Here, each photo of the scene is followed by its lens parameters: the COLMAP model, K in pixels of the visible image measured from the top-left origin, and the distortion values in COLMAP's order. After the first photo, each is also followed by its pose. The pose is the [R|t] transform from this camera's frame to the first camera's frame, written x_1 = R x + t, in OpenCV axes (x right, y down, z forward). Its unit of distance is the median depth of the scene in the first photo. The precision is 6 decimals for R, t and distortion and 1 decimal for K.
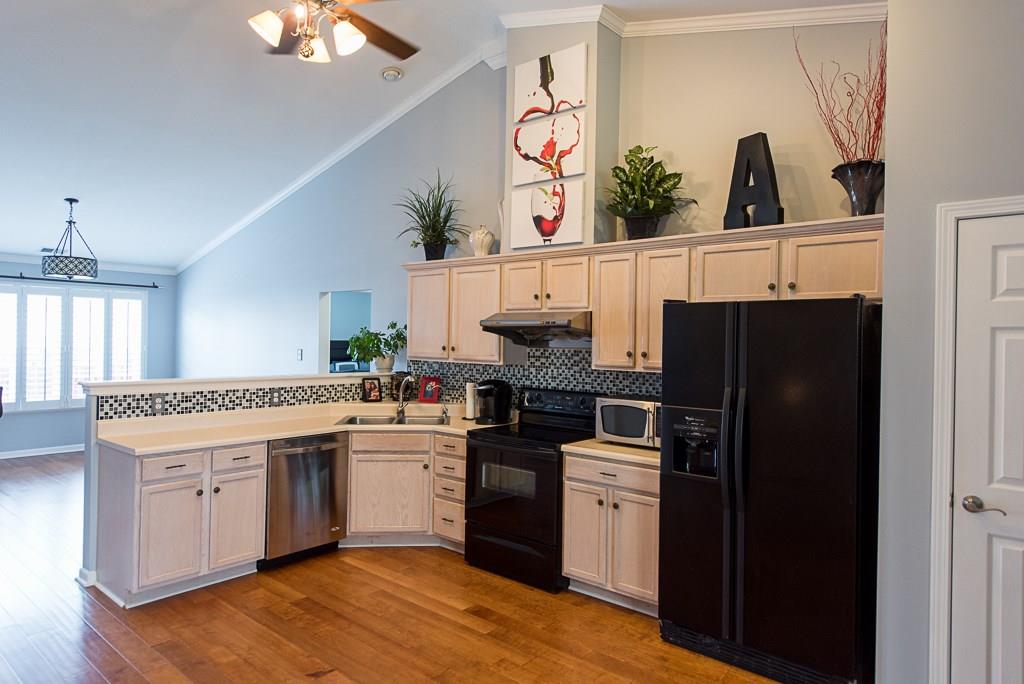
lens RADIAL K [[611.1, 0, 512.0], [0, 611.1, 342.0], [0, 0, 1]] dist [0.005952, -0.000724]
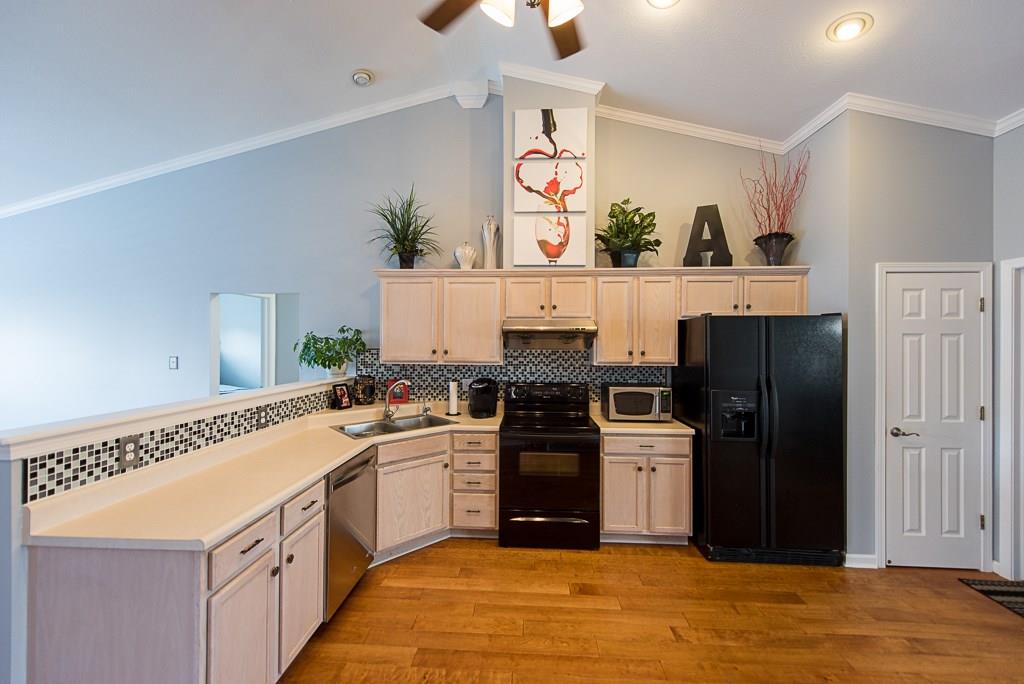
lens RADIAL K [[397.4, 0, 509.3], [0, 397.4, 341.5], [0, 0, 1]] dist [0.011152, -0.004961]
pose [[0.804728, -0.012861, 0.593505, -0.486703], [0.011799, 0.999914, 0.005669, -0.011894], [-0.593527, 0.002441, 0.804811, 0.414129]]
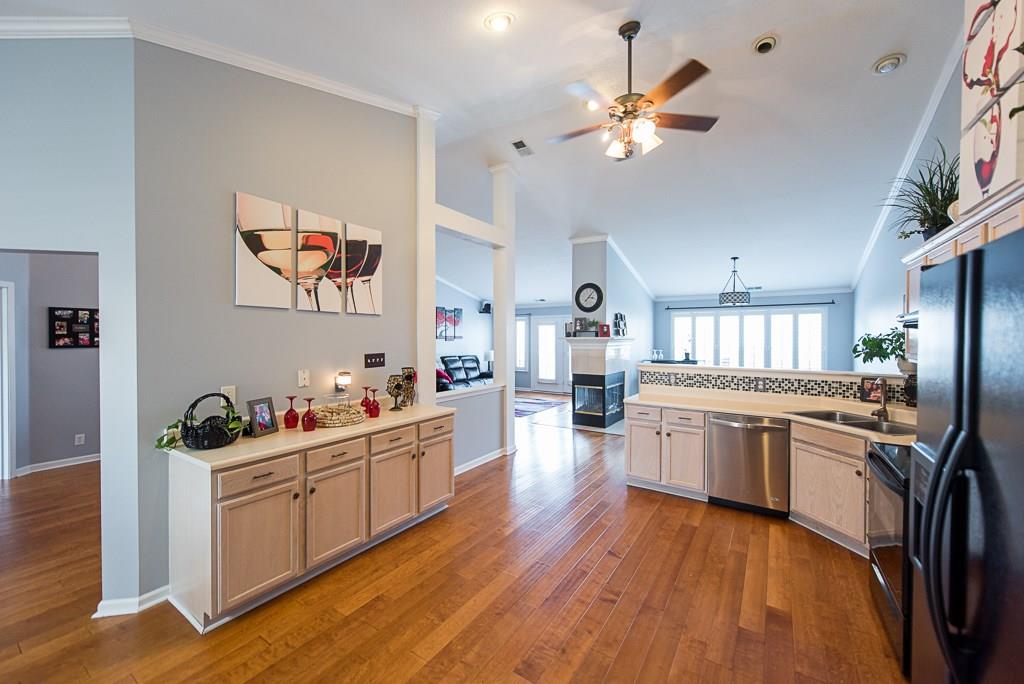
lens RADIAL K [[397.4, 0, 509.3], [0, 397.4, 341.5], [0, 0, 1]] dist [0.011152, -0.004961]
pose [[0.103794, -0.005707, -0.994582, 0.448948], [-0.004341, 0.999971, -0.006191, 0.006595], [0.994589, 0.004960, 0.103766, 0.423616]]
